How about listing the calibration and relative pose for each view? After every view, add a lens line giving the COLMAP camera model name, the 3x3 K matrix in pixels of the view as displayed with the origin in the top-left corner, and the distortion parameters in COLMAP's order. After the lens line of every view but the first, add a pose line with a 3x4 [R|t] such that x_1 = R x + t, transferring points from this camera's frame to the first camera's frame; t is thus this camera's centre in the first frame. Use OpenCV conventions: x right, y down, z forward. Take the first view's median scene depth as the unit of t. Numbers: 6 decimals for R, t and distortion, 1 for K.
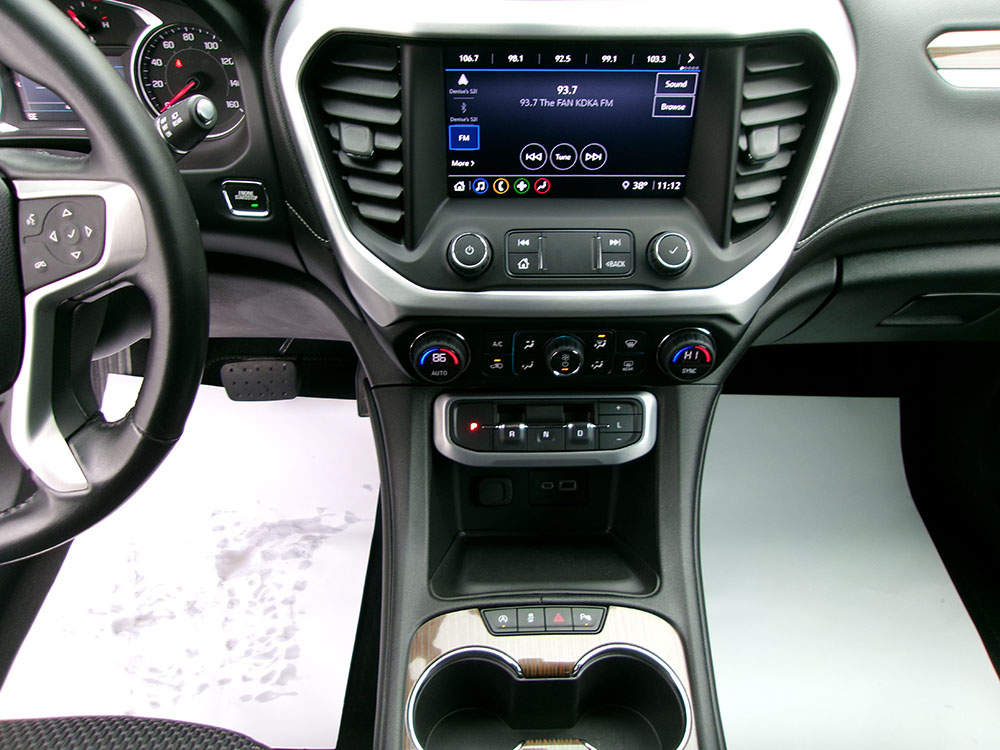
lens RADIAL K [[760.5, 0, 500.0], [0, 760.5, 375.0], [0, 0, 1]] dist [-0.021588, 0.039153]
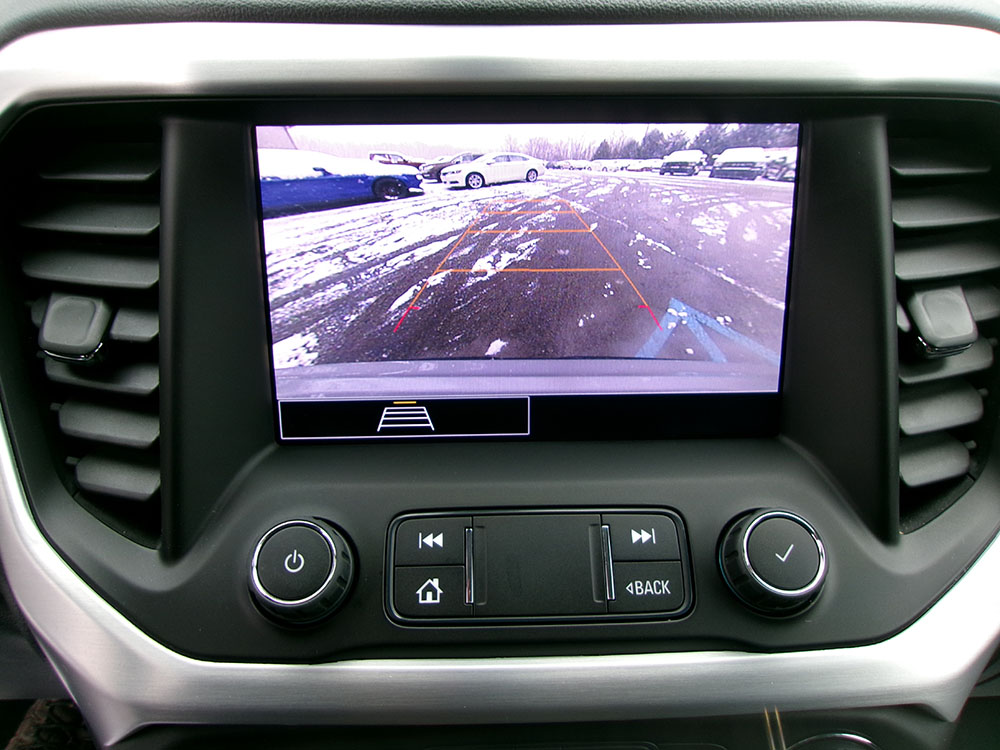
lens RADIAL K [[760.5, 0, 500.0], [0, 760.5, 375.0], [0, 0, 1]] dist [-0.021588, 0.039153]
pose [[0.999704, -0.019514, -0.014547, 0.078481], [0.013191, 0.936664, -0.349980, -0.110953], [0.020455, 0.349684, 0.936644, 0.564163]]
